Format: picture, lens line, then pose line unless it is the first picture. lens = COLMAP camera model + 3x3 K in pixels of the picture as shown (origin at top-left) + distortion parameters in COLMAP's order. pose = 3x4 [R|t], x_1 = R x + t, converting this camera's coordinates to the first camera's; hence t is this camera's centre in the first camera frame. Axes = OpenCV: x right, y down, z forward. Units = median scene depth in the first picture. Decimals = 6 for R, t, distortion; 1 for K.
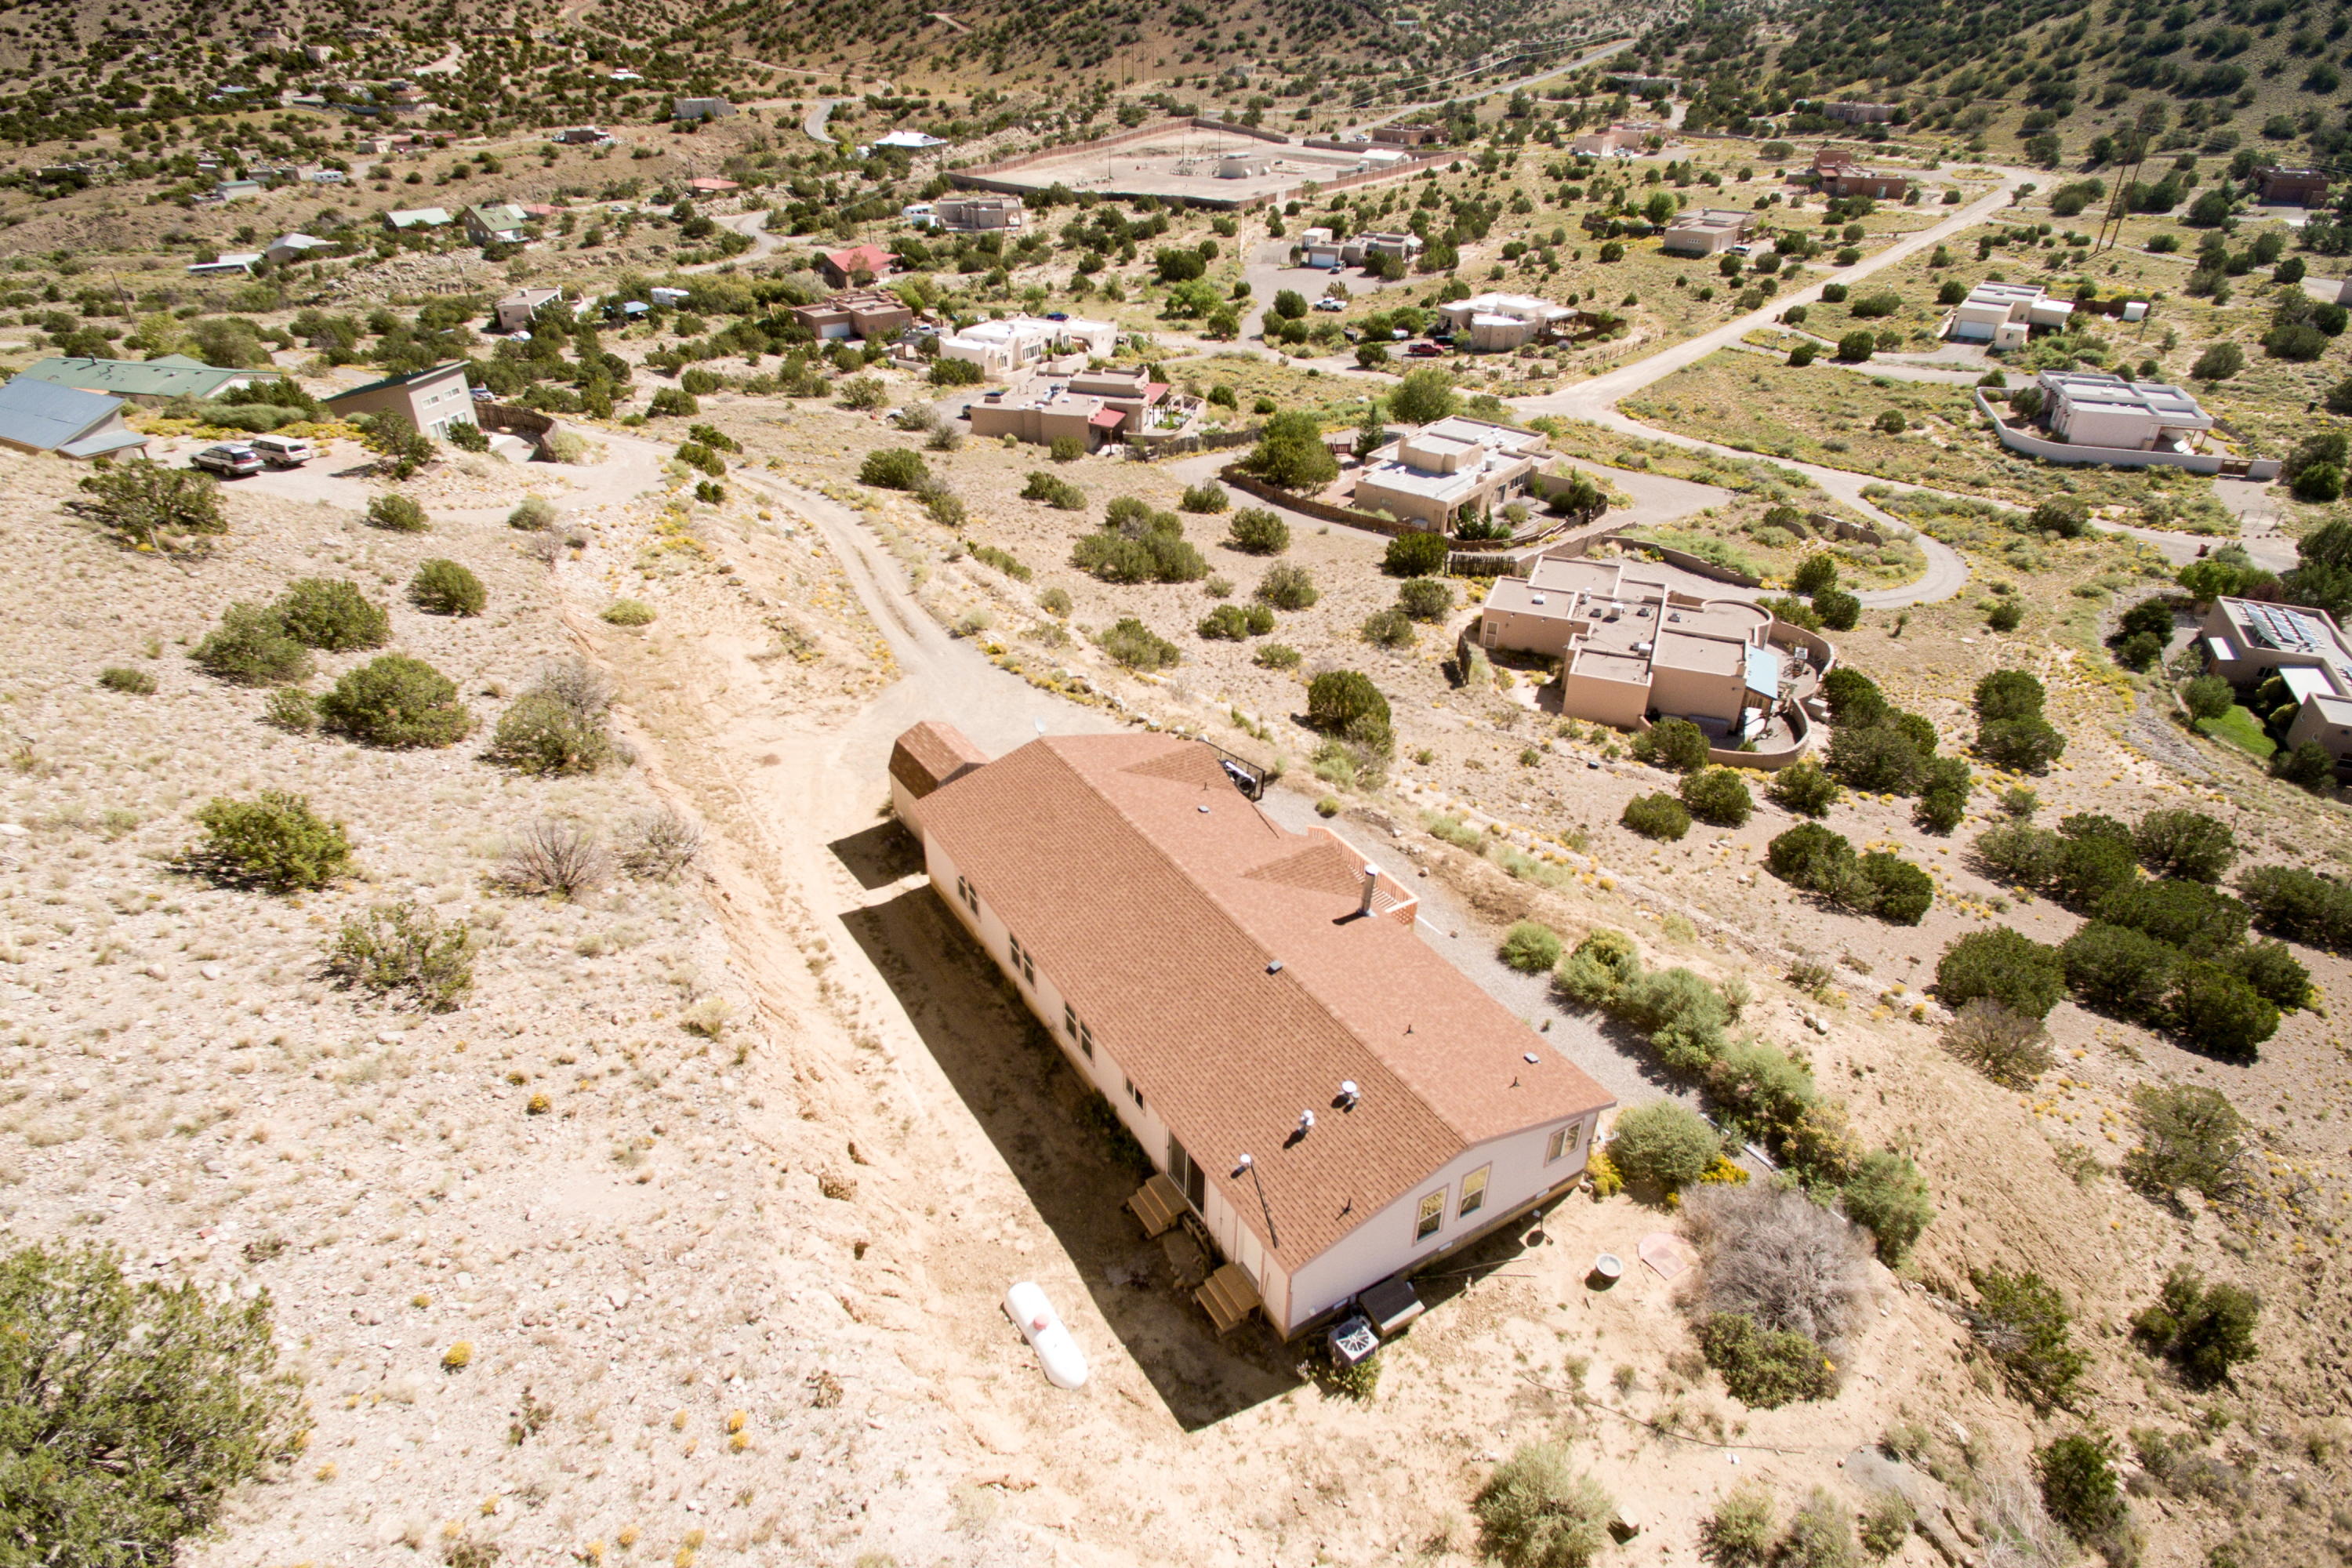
lens RADIAL K [[1316.1, 0, 1178.5], [0, 1316.1, 783.5], [0, 0, 1]] dist [0.005555, 0.001565]
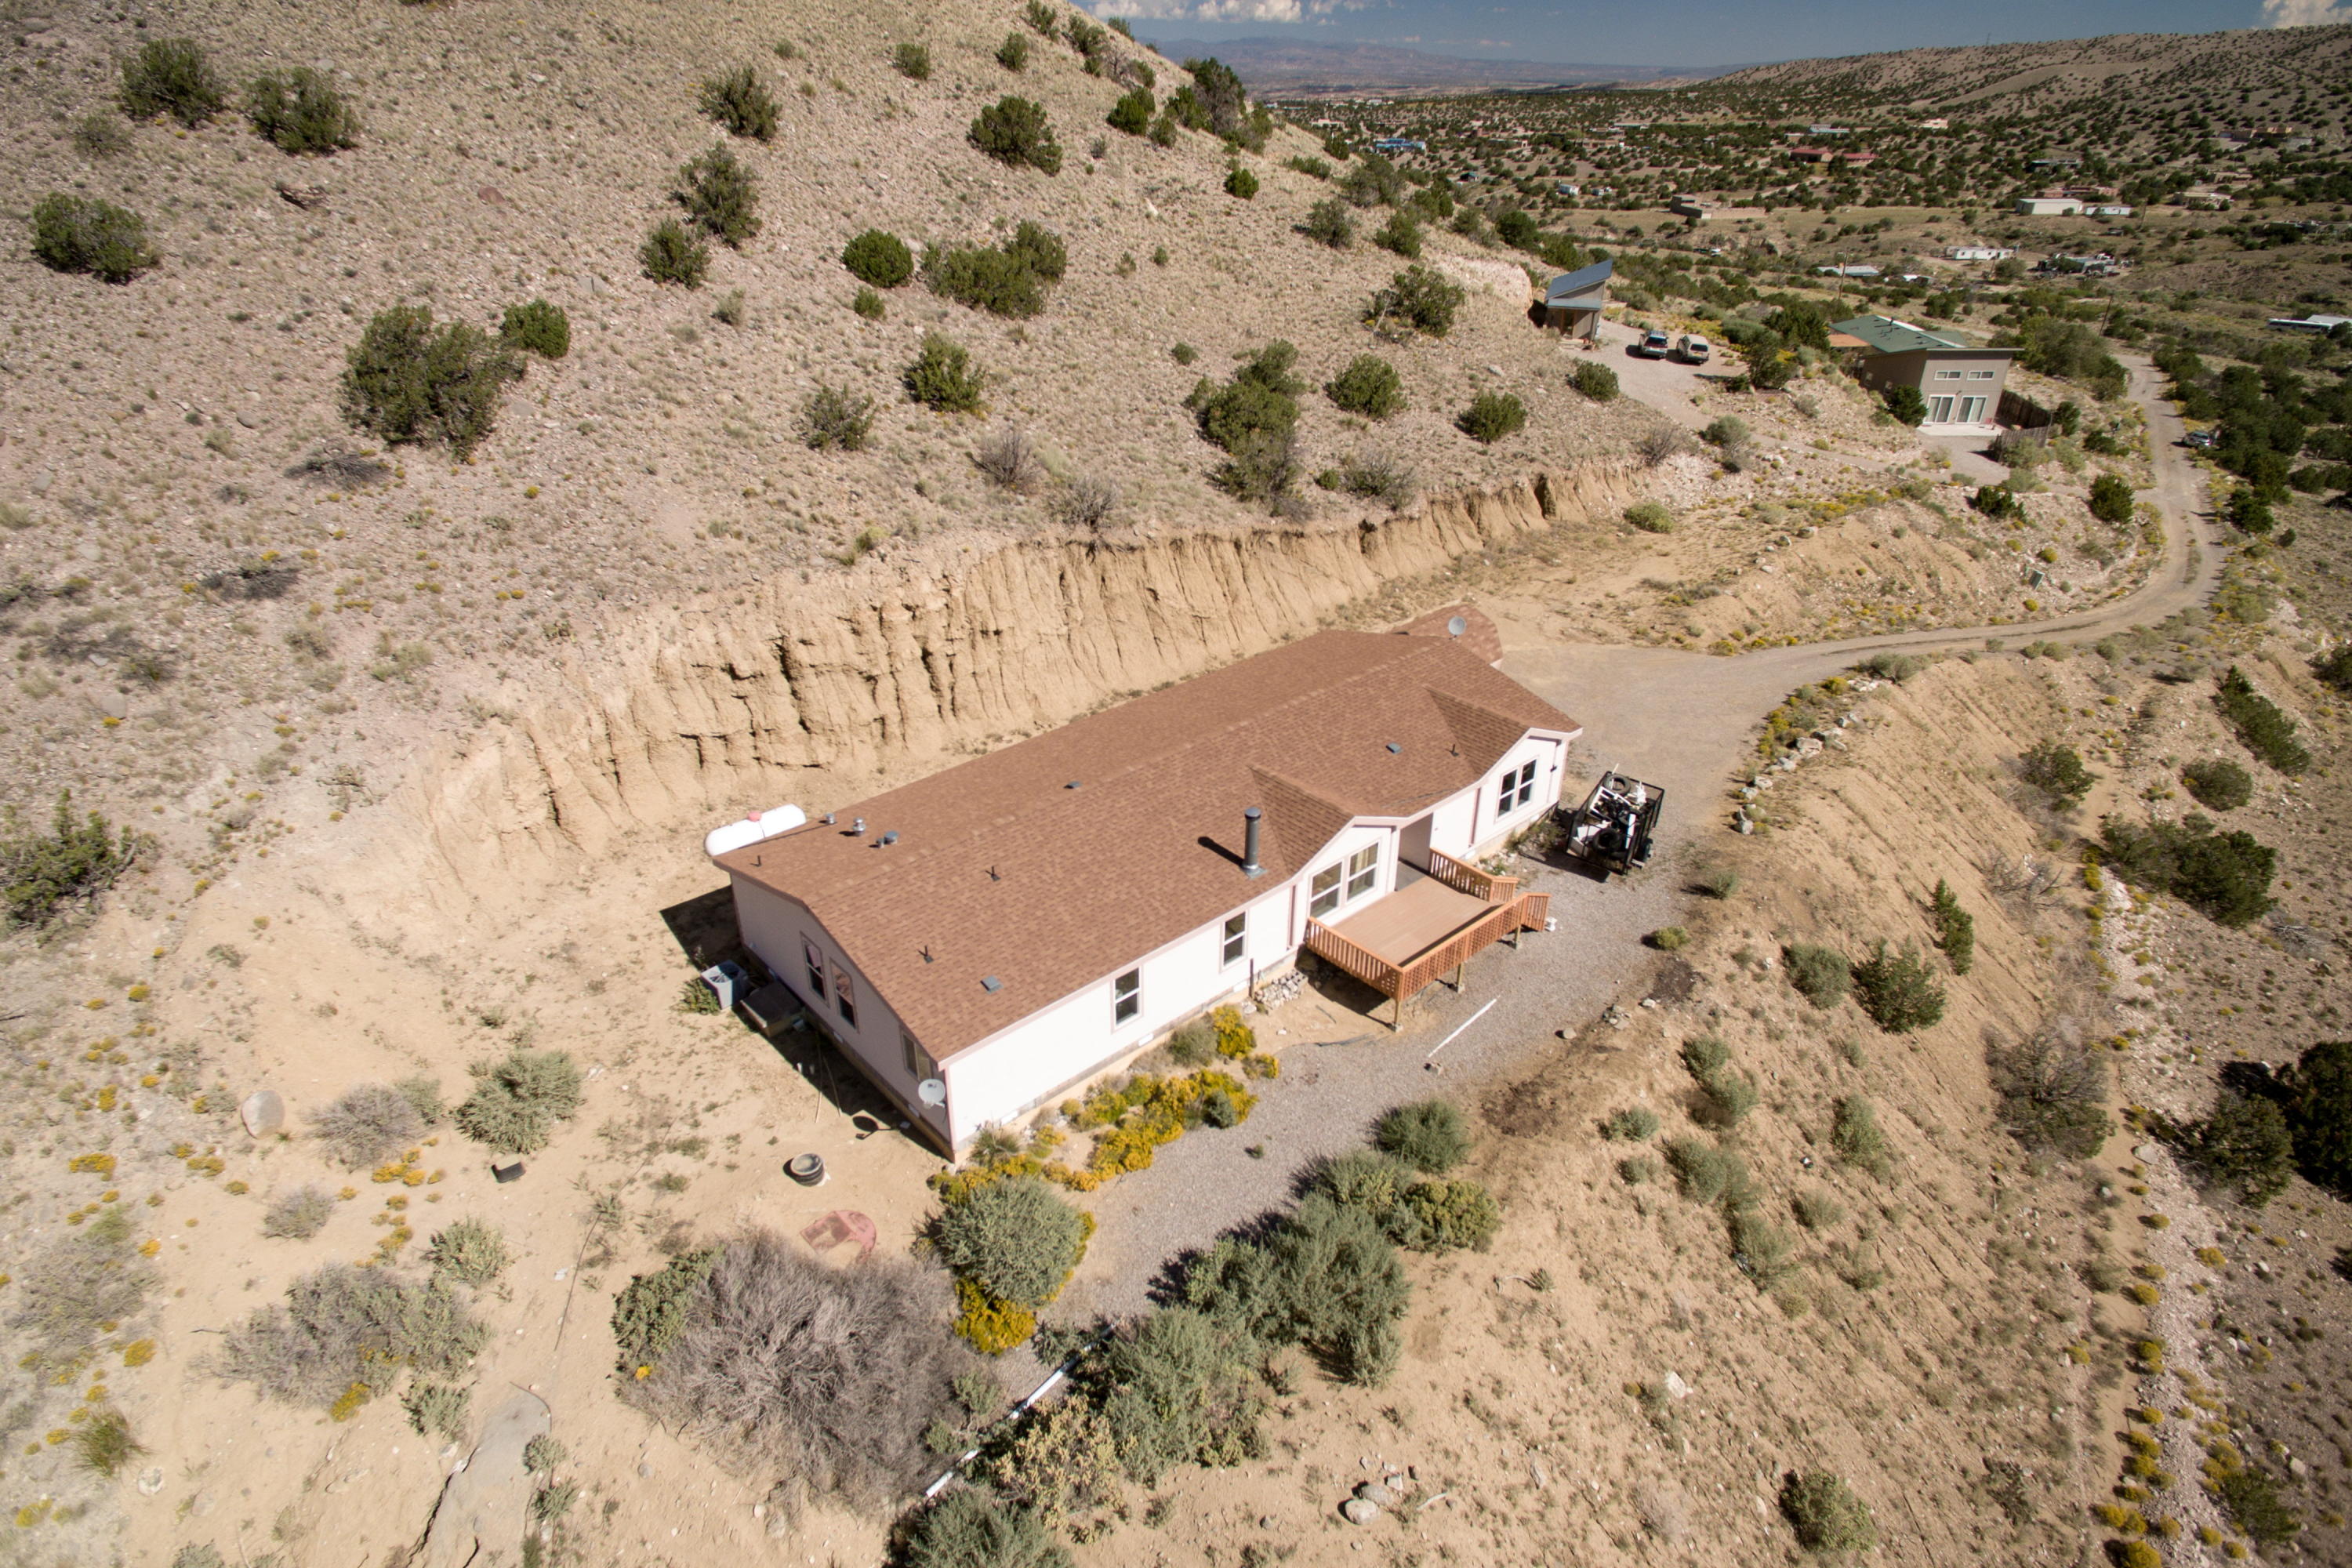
lens RADIAL K [[1316.1, 0, 1178.7], [0, 1316.1, 780.2], [0, 0, 1]] dist [0.005555, 0.001565]
pose [[0.186921, 0.465295, -0.865194, 0.553739], [-0.508898, 0.799196, 0.319857, -0.123341], [0.840288, 0.380508, 0.386174, 0.440187]]
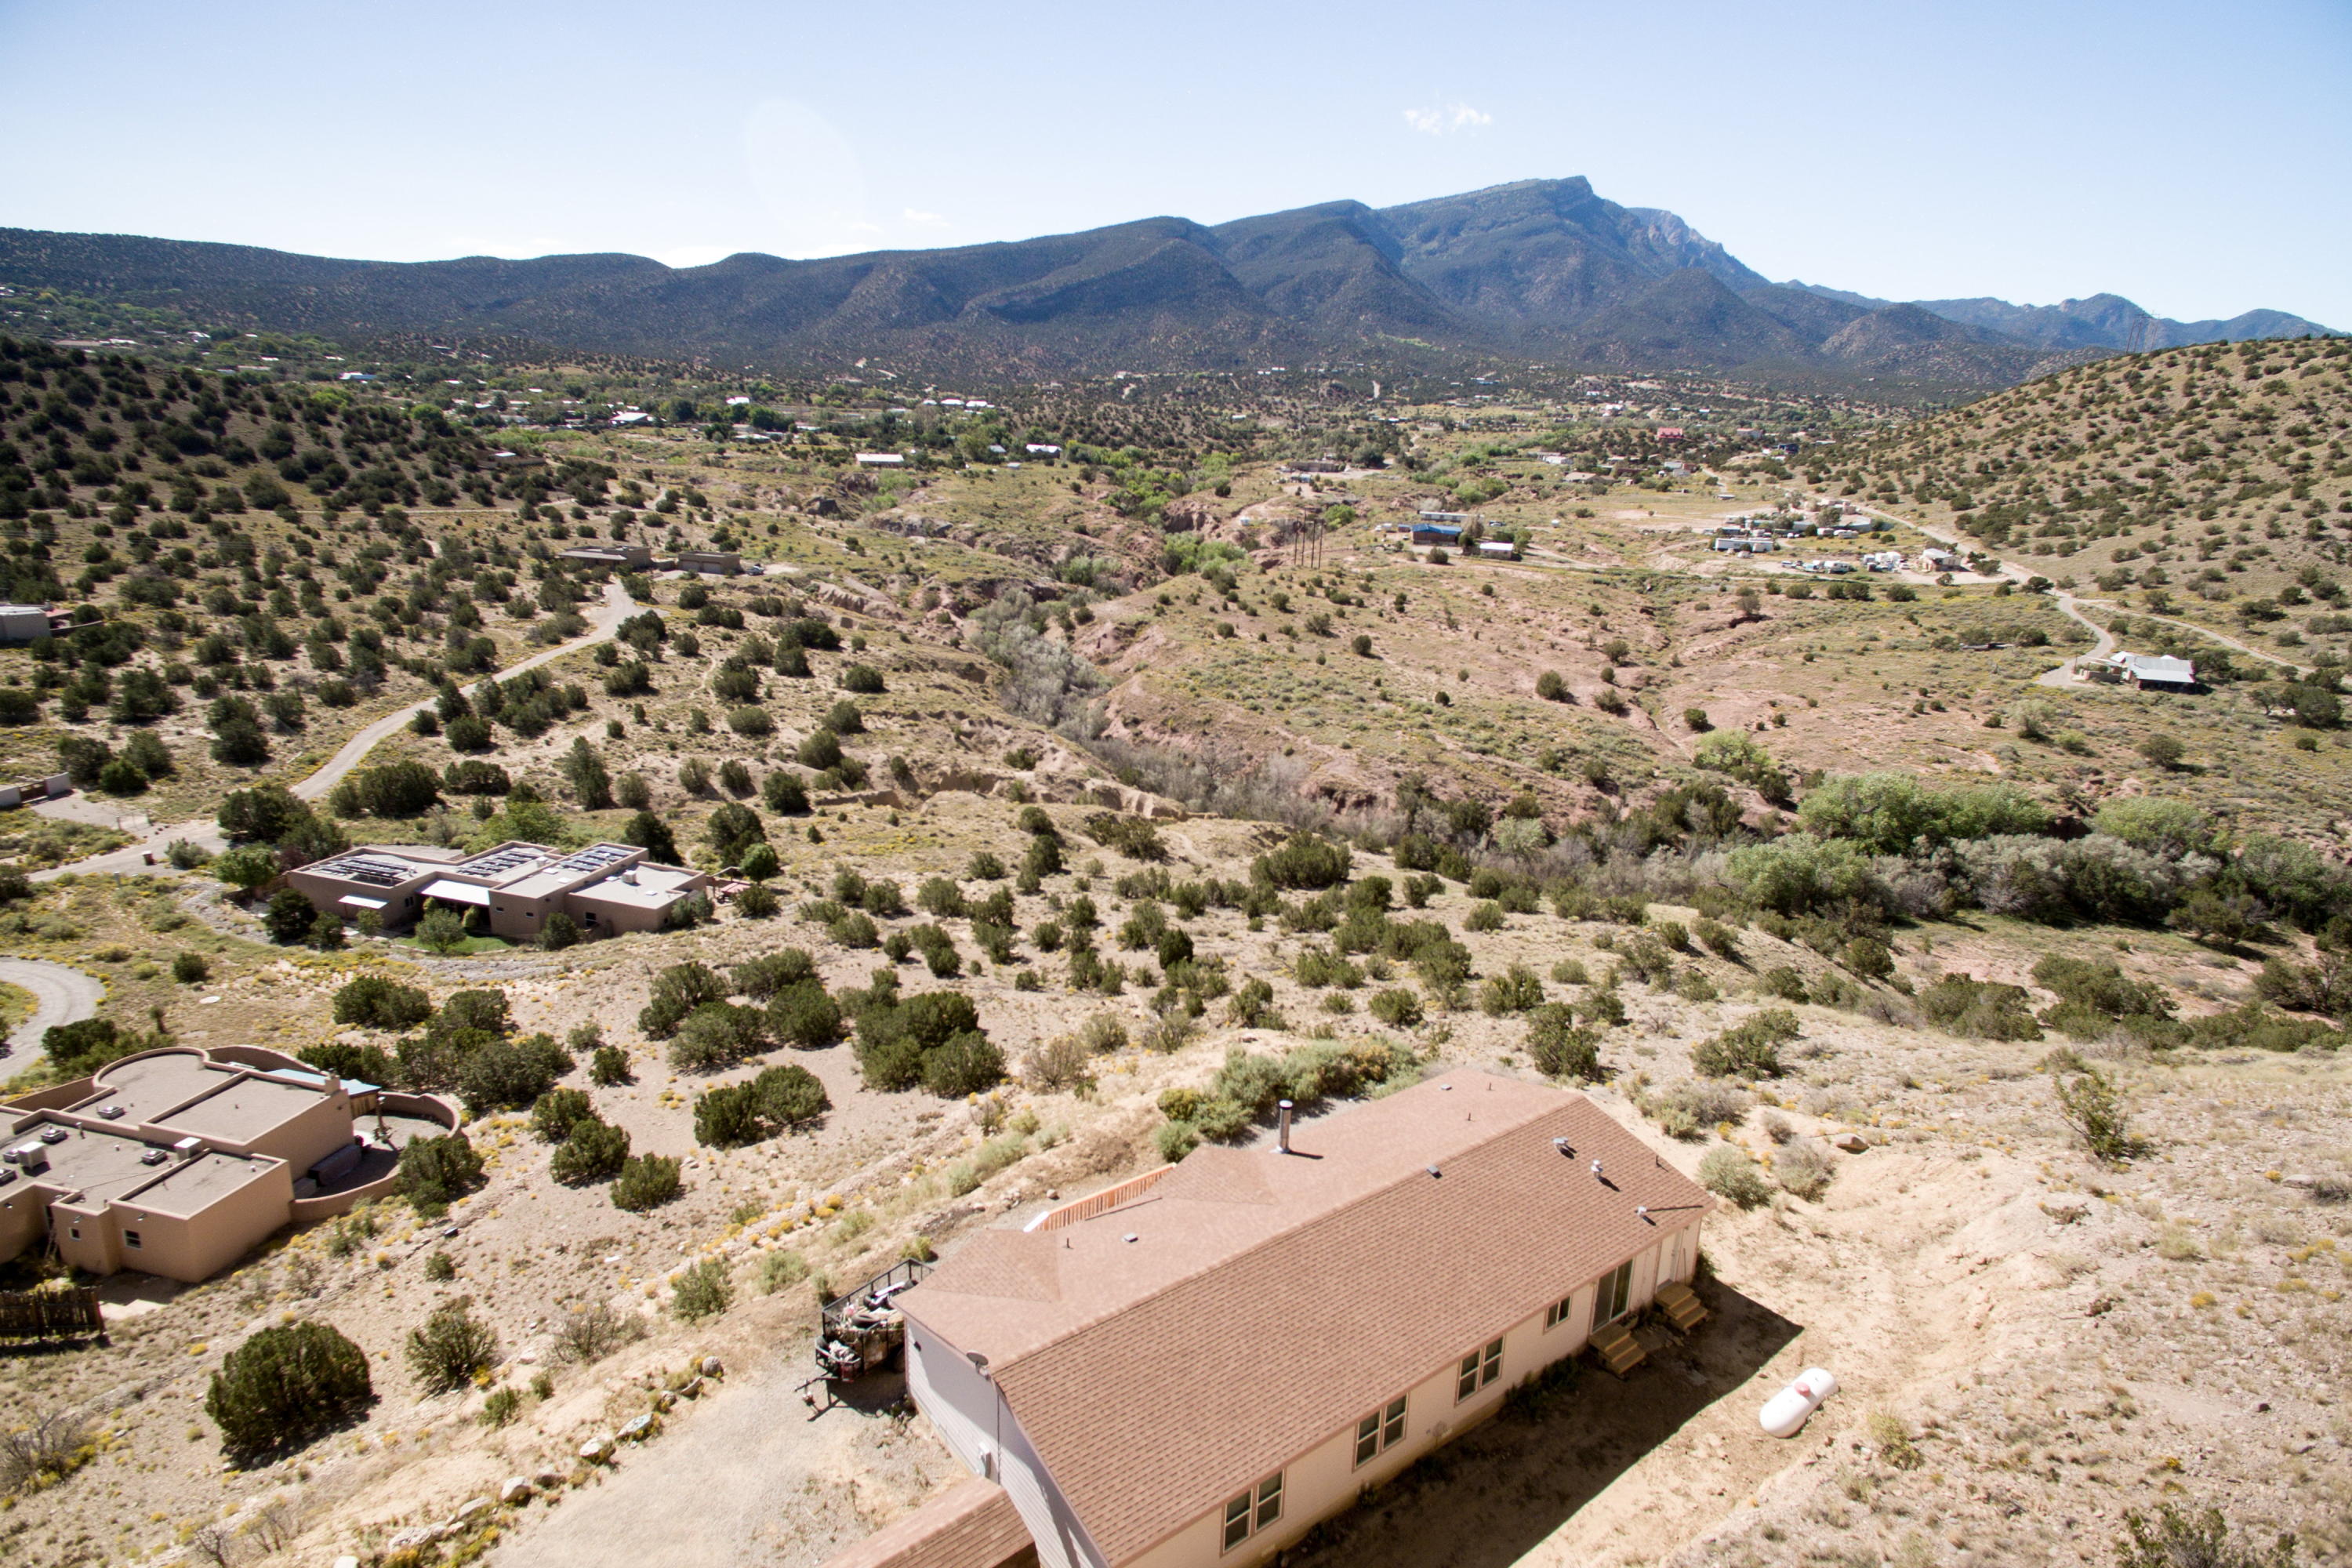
lens RADIAL K [[1316.1, 0, 1182.5], [0, 1316.1, 781.7], [0, 0, 1]] dist [0.005555, 0.001565]
pose [[-0.114597, -0.277916, 0.953745, -0.532206], [0.477799, 0.826311, 0.298192, -0.343798], [-0.870963, 0.489870, 0.038096, 0.613783]]
